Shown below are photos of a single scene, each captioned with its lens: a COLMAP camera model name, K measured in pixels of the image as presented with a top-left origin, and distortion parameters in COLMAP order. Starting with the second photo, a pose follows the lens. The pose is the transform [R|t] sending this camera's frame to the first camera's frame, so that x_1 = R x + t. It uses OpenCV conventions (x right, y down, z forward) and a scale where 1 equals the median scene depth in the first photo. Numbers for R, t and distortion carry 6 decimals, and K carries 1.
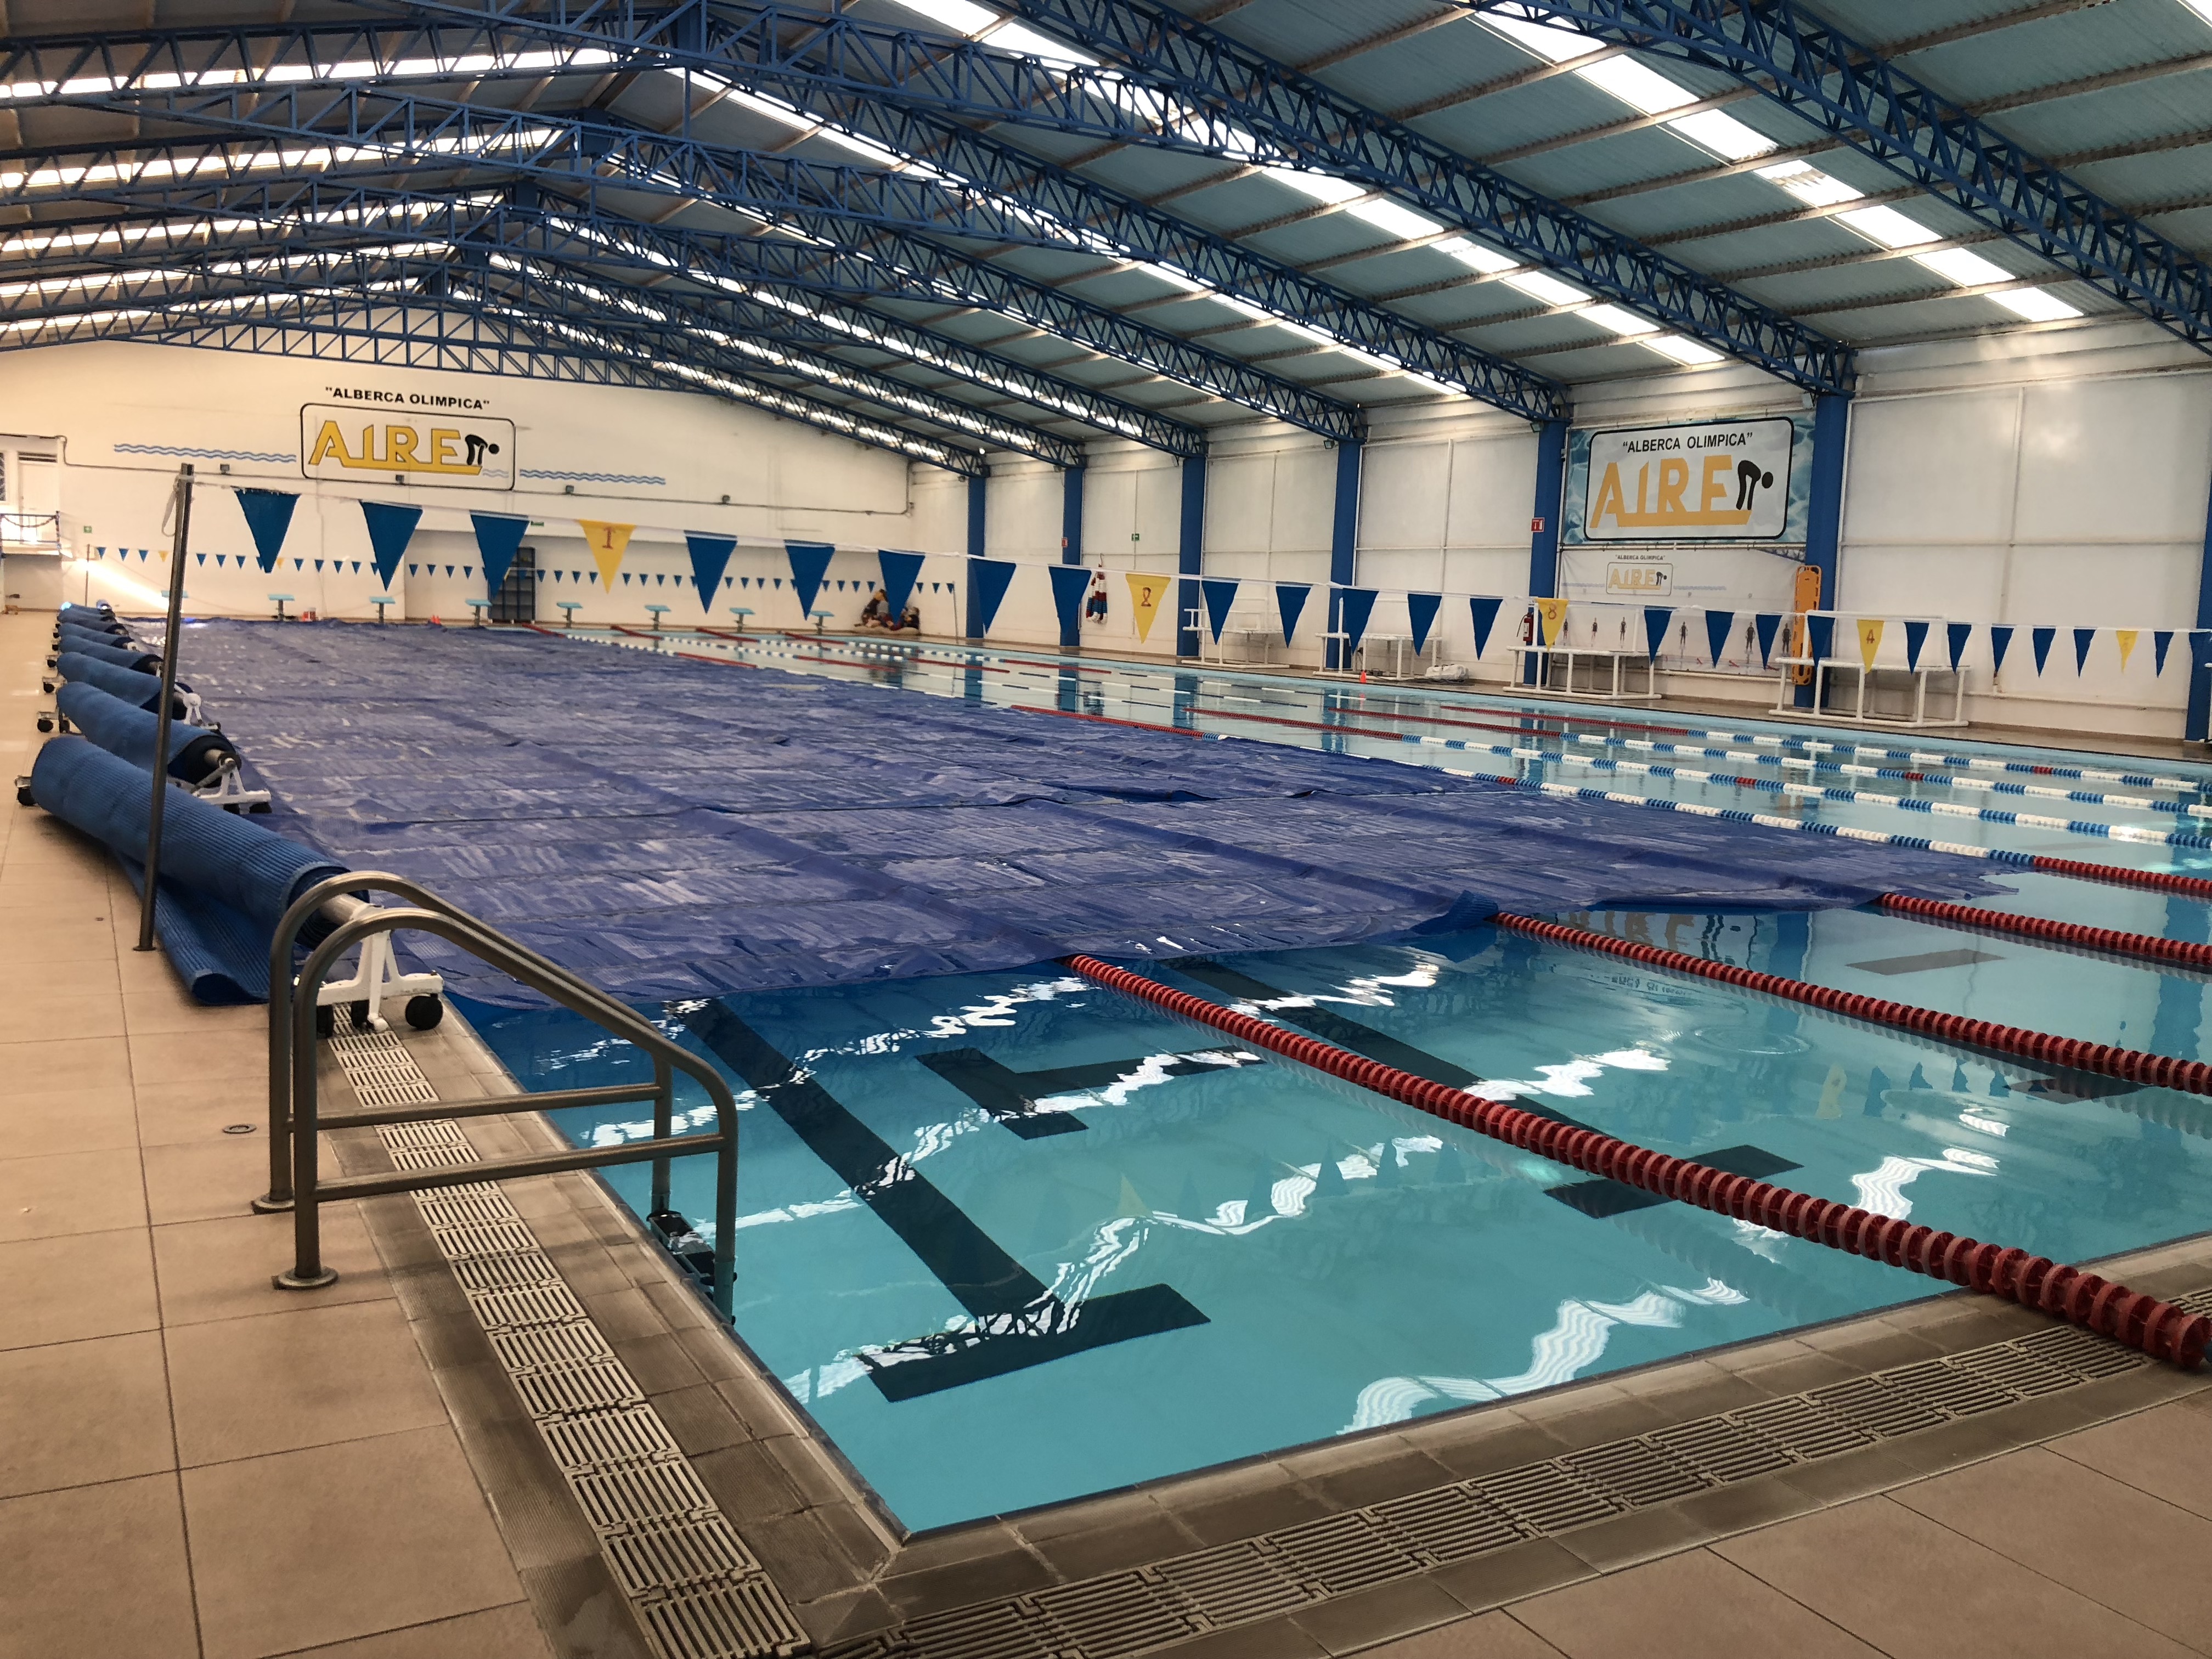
lens RADIAL K [[1804.1, 0, 1092.5], [0, 1804.1, 813.7], [0, 0, 1]] dist [0.014629, -0.010692]
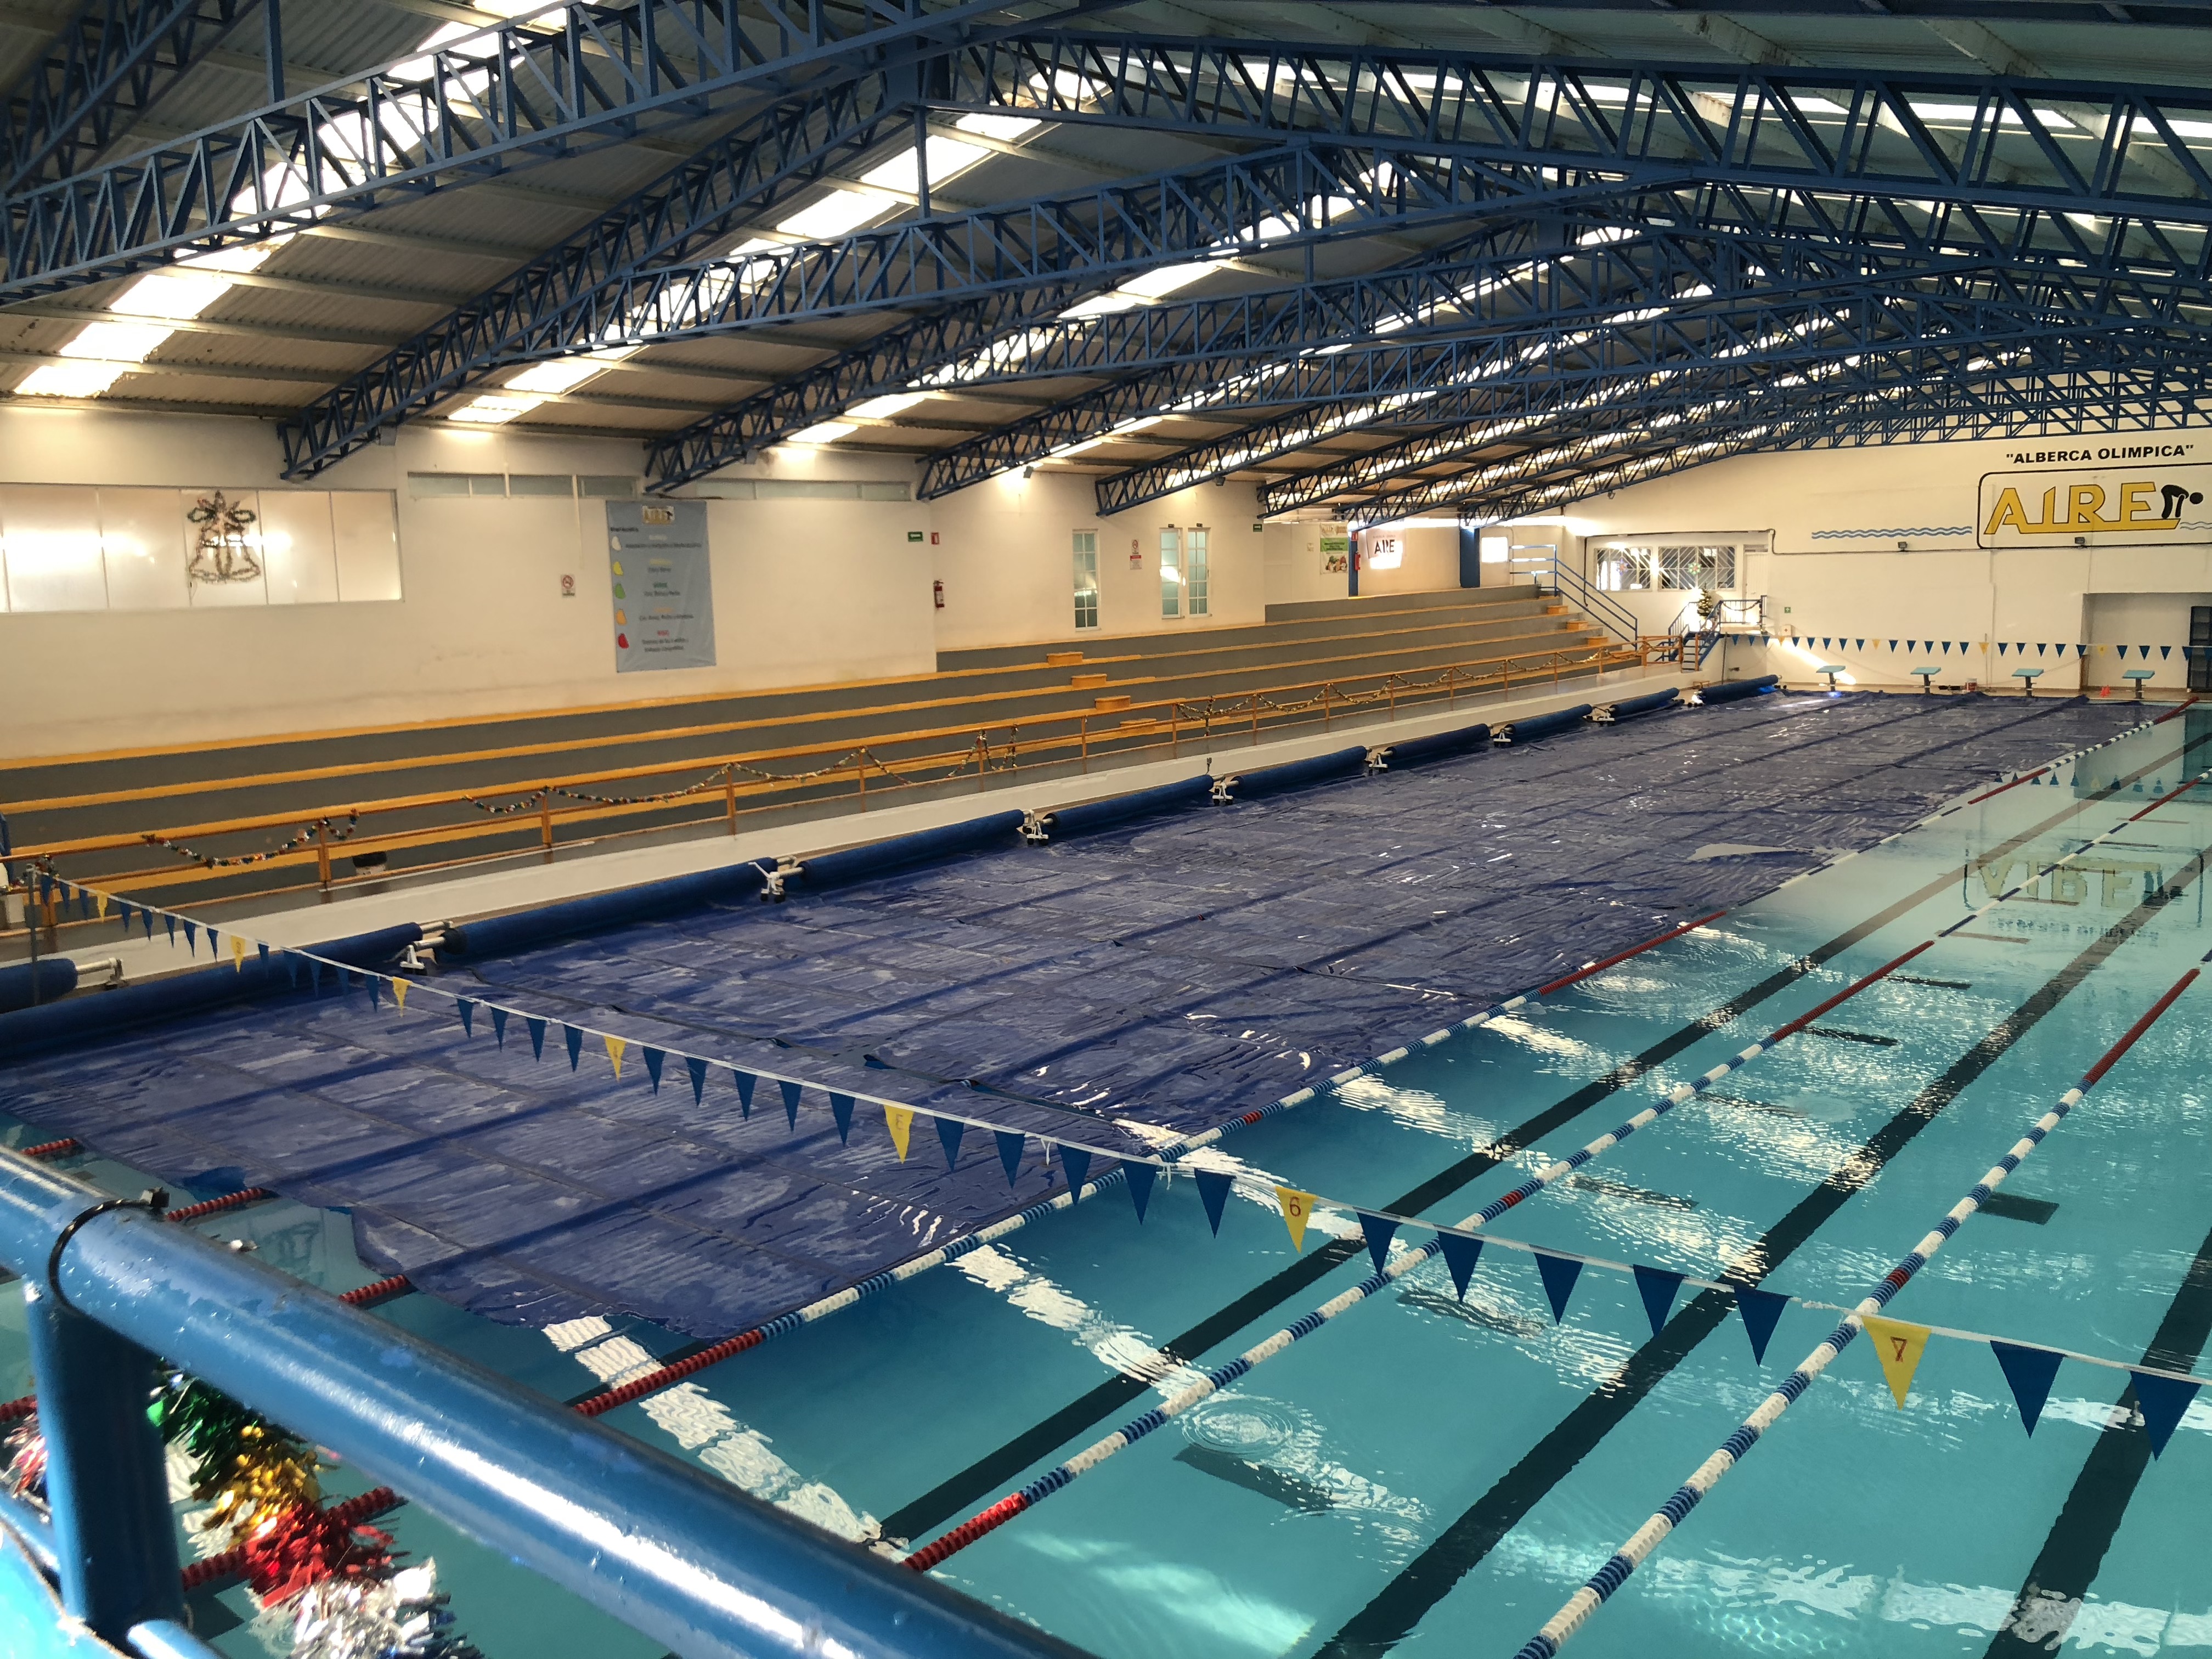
lens RADIAL K [[1804.1, 0, 1096.1], [0, 1804.1, 808.2], [0, 0, 1]] dist [0.014629, -0.010692]
pose [[0.363517, 0.081635, -0.928004, 0.352043], [-0.069258, 0.995765, 0.060467, -0.075949], [0.929010, 0.042291, 0.367631, 0.203372]]
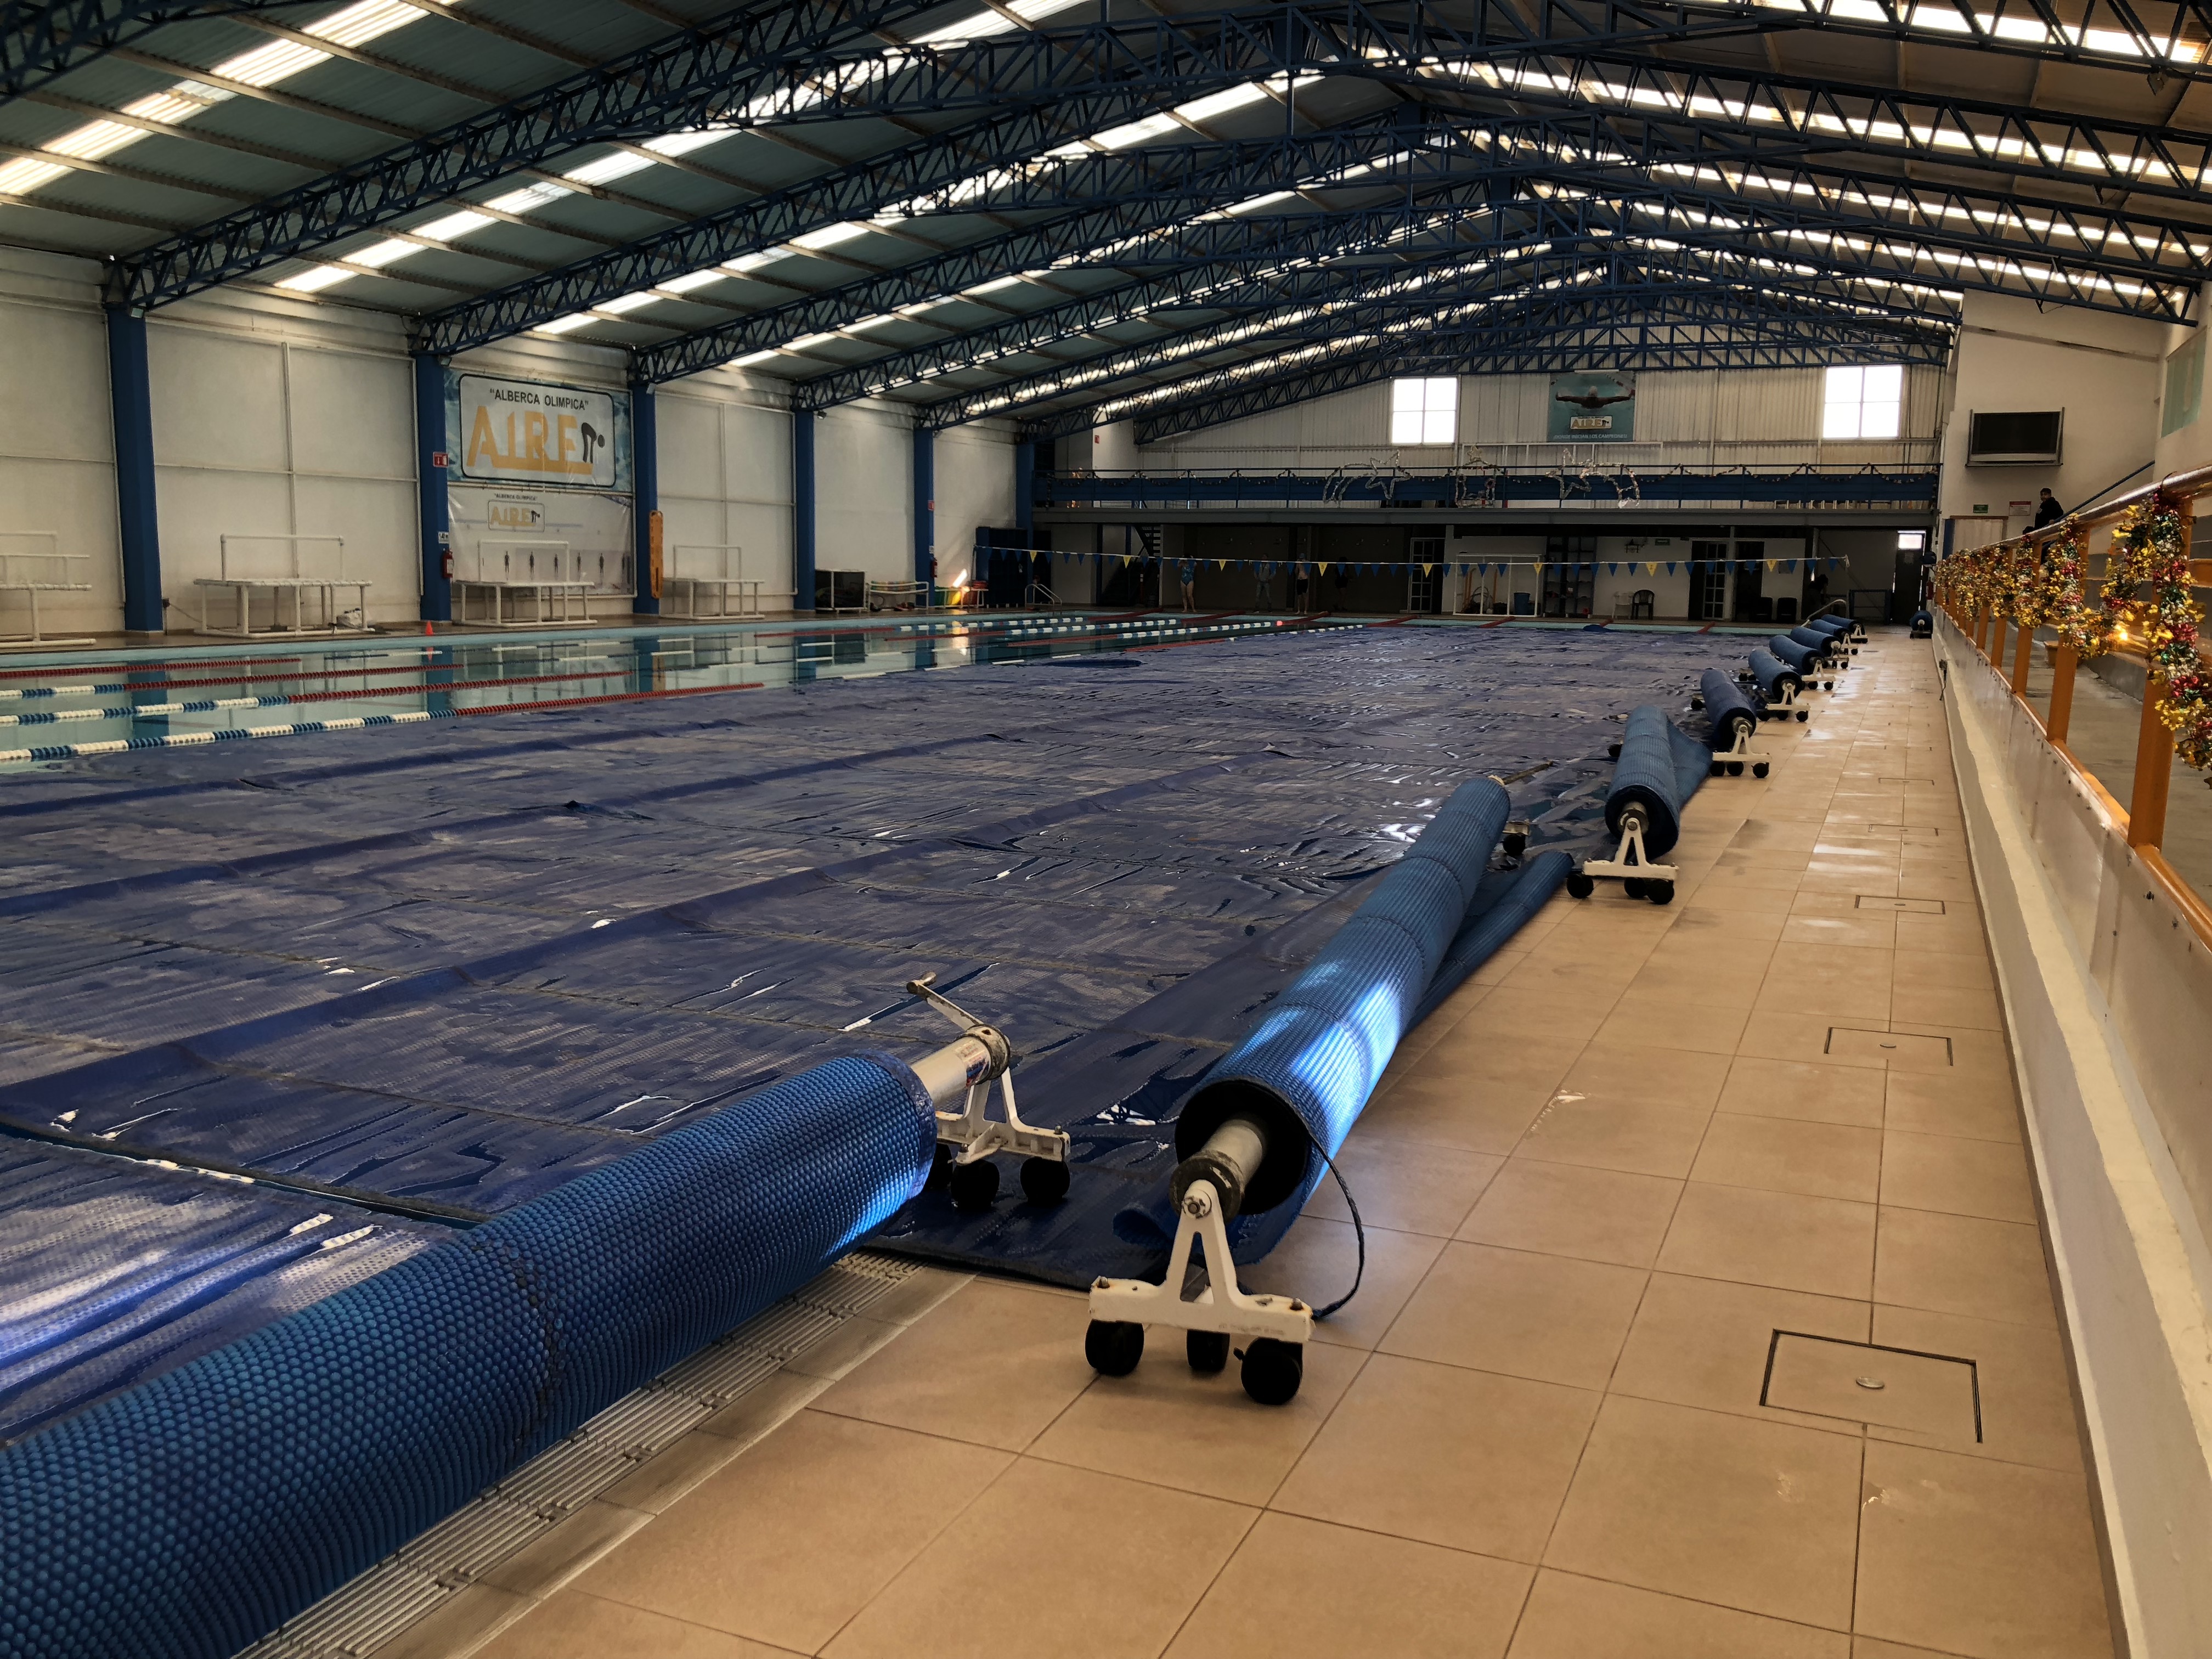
lens RADIAL K [[1804.1, 0, 1096.4], [0, 1804.1, 825.4], [0, 0, 1]] dist [0.014629, -0.010692]
pose [[-0.599185, -0.166111, 0.783189, -0.552527], [0.056248, 0.967088, 0.248148, -0.136149], [-0.798632, 0.192740, -0.570121, 0.934509]]
